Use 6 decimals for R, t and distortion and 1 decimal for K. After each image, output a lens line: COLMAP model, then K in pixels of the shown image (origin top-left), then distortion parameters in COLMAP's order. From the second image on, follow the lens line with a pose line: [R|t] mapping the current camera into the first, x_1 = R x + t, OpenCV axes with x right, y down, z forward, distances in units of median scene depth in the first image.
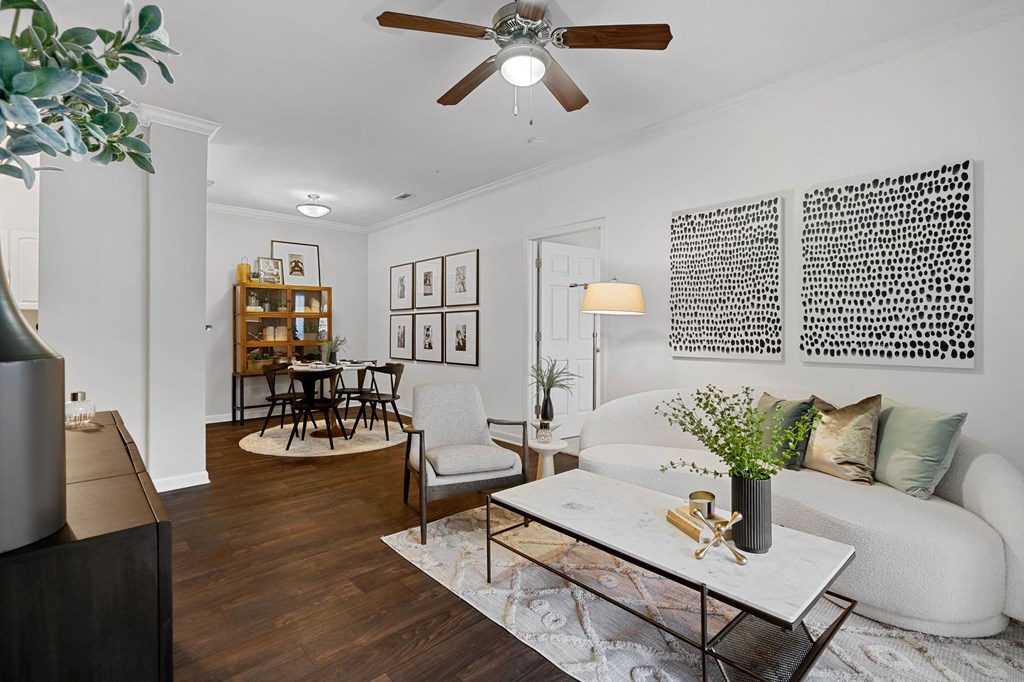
lens RADIAL K [[454.6, 0, 495.3], [0, 454.6, 327.5], [0, 0, 1]] dist [0.008371, 0.000766]
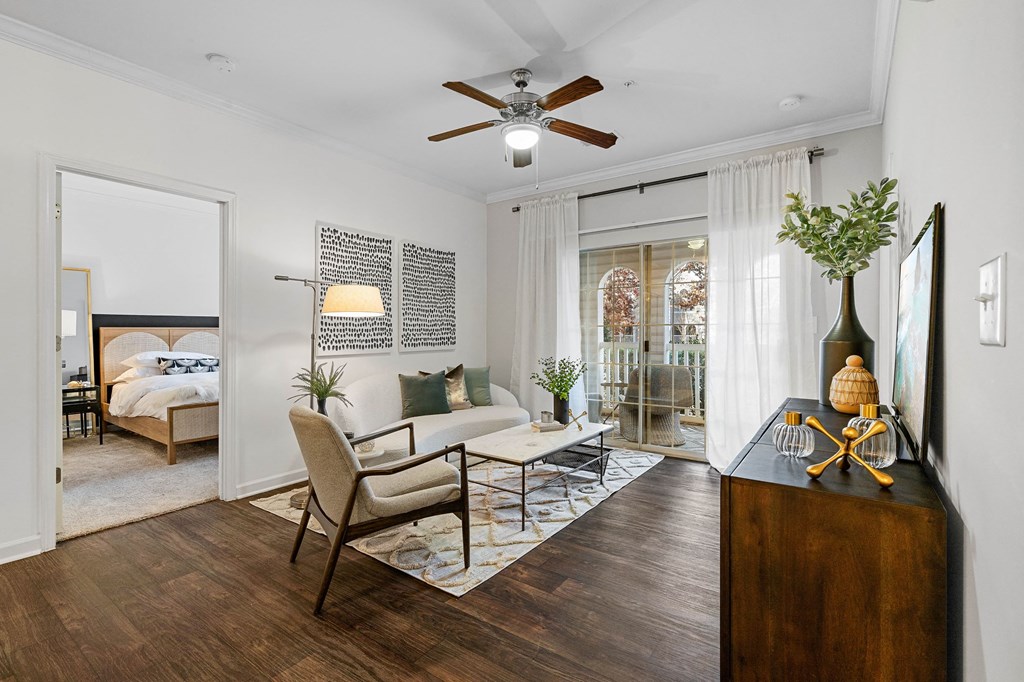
lens RADIAL K [[454.6, 0, 508.2], [0, 454.6, 335.3], [0, 0, 1]] dist [0.008371, 0.000766]
pose [[-0.189908, -0.005080, 0.981789, -0.776193], [-0.000367, 0.999987, 0.005103, 0.009418], [-0.981802, 0.000608, -0.189907, 0.801972]]
